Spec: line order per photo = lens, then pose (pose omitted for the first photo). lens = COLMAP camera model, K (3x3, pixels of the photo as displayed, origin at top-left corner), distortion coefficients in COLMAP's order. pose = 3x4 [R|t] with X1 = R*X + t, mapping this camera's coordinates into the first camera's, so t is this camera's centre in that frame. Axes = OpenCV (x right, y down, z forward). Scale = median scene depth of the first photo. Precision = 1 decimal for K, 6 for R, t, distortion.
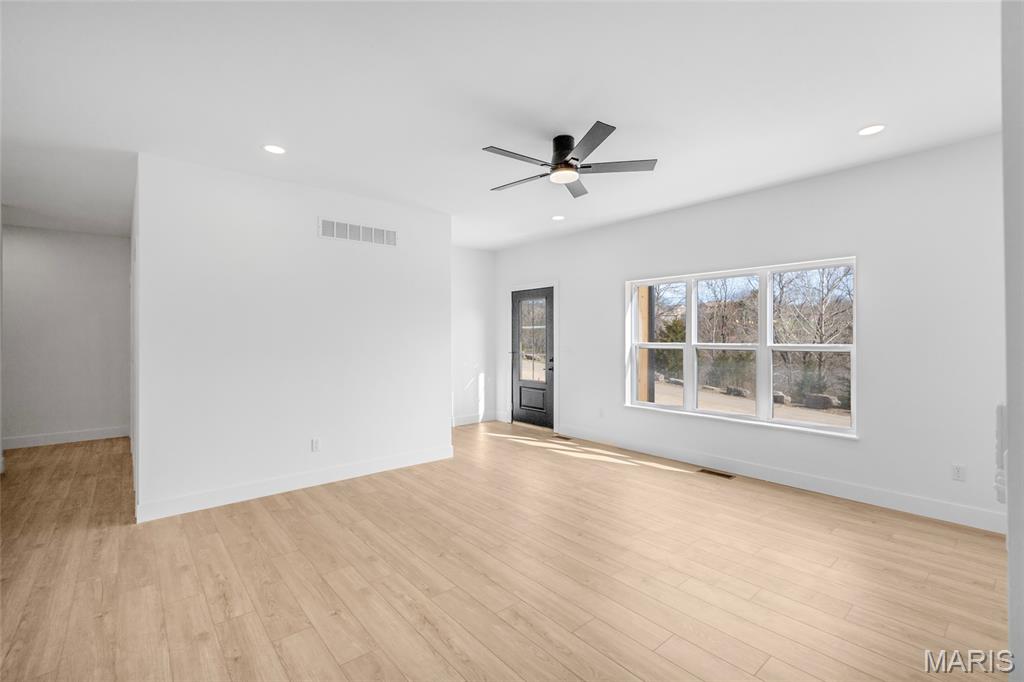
lens RADIAL K [[460.1, 0, 515.7], [0, 460.1, 342.1], [0, 0, 1]] dist [0.004598, -0.001517]
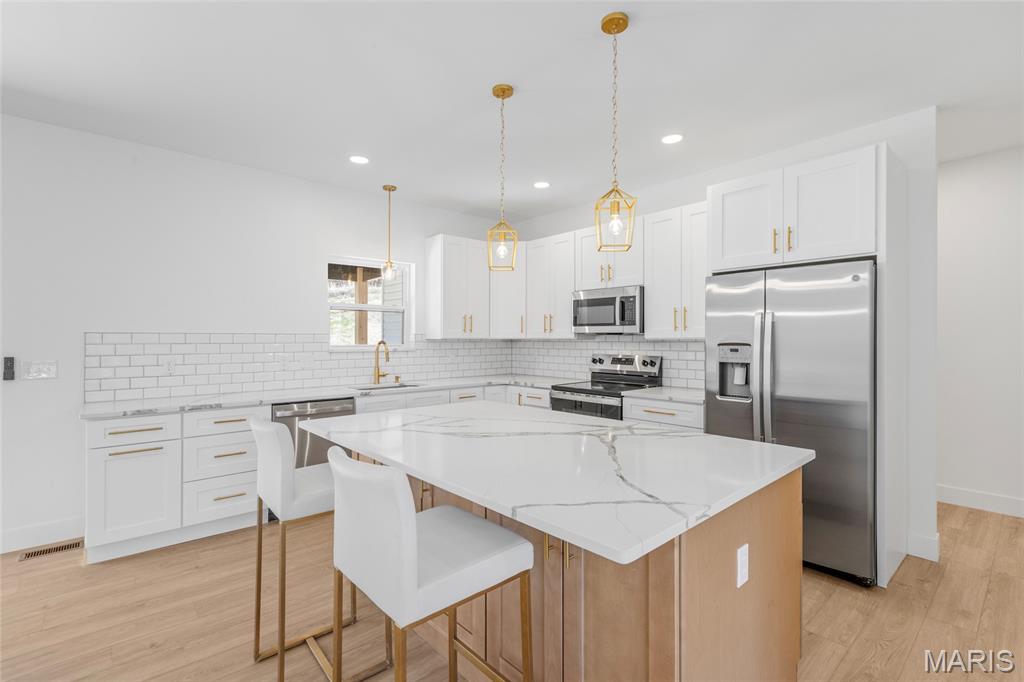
lens RADIAL K [[460.1, 0, 514.5], [0, 460.1, 343.5], [0, 0, 1]] dist [0.004598, -0.001517]
pose [[0.017224, 0.016014, -0.999723, -0.702601], [-0.008337, 0.999839, 0.015872, 0.000419], [0.999817, 0.008061, 0.017355, 0.584832]]
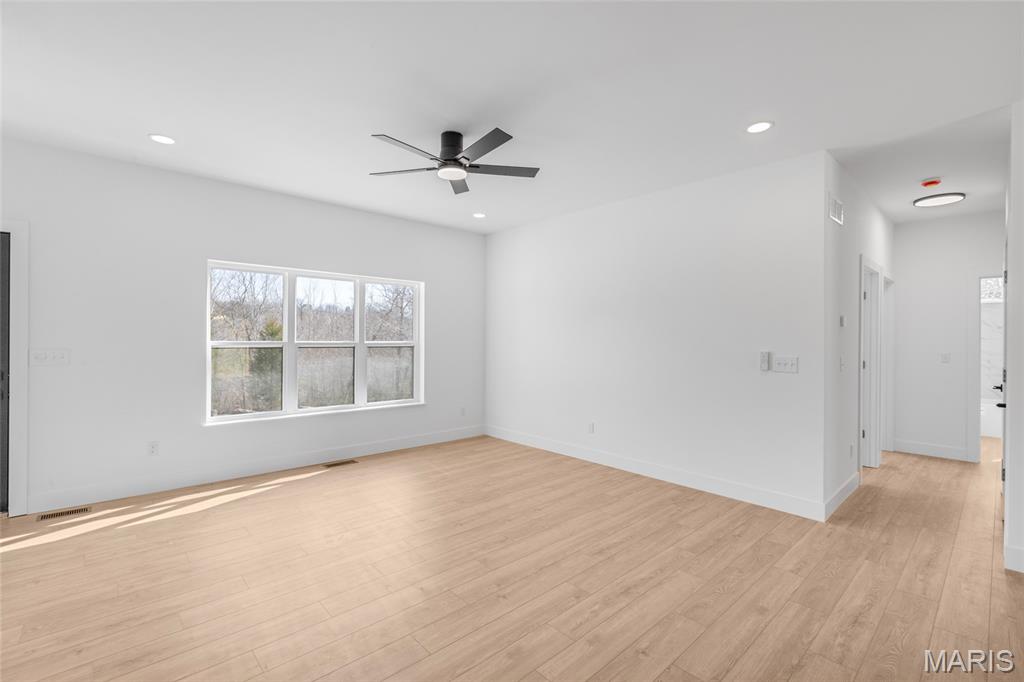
lens RADIAL K [[460.1, 0, 510.8], [0, 460.1, 336.4], [0, 0, 1]] dist [0.004598, -0.001517]
pose [[-0.051847, 0.005134, 0.998642, -0.786558], [0.001156, 0.999986, -0.005081, -0.000661], [-0.998654, 0.000890, -0.051853, 0.816019]]
